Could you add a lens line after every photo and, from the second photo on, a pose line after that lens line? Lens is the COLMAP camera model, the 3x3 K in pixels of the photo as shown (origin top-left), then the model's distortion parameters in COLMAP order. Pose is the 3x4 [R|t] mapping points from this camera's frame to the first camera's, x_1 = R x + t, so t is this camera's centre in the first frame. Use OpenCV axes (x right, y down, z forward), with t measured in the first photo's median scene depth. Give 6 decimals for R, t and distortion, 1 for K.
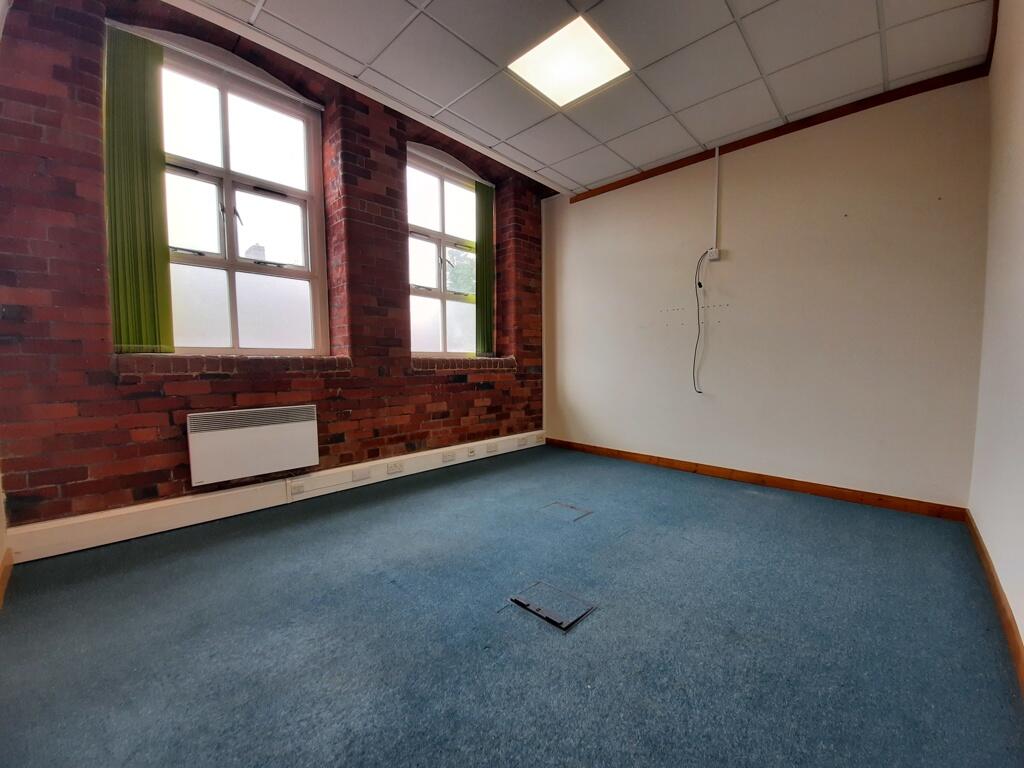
lens RADIAL K [[404.6, 0, 517.7], [0, 404.6, 387.6], [0, 0, 1]] dist [0.001359, -0.011707]
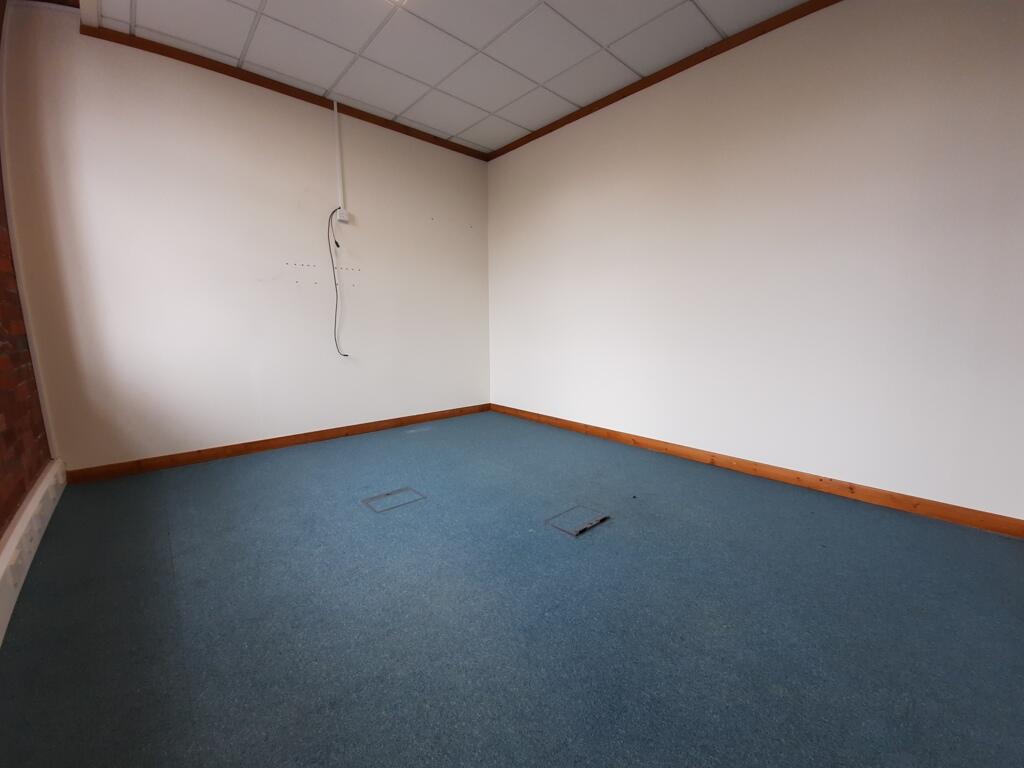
lens RADIAL K [[404.6, 0, 517.7], [0, 404.6, 387.6], [0, 0, 1]] dist [0.001359, -0.011707]
pose [[0.069843, -0.157534, 0.985041, -0.528883], [0.060732, 0.986292, 0.153428, -0.037797], [-0.995708, 0.049108, 0.078453, 0.511269]]
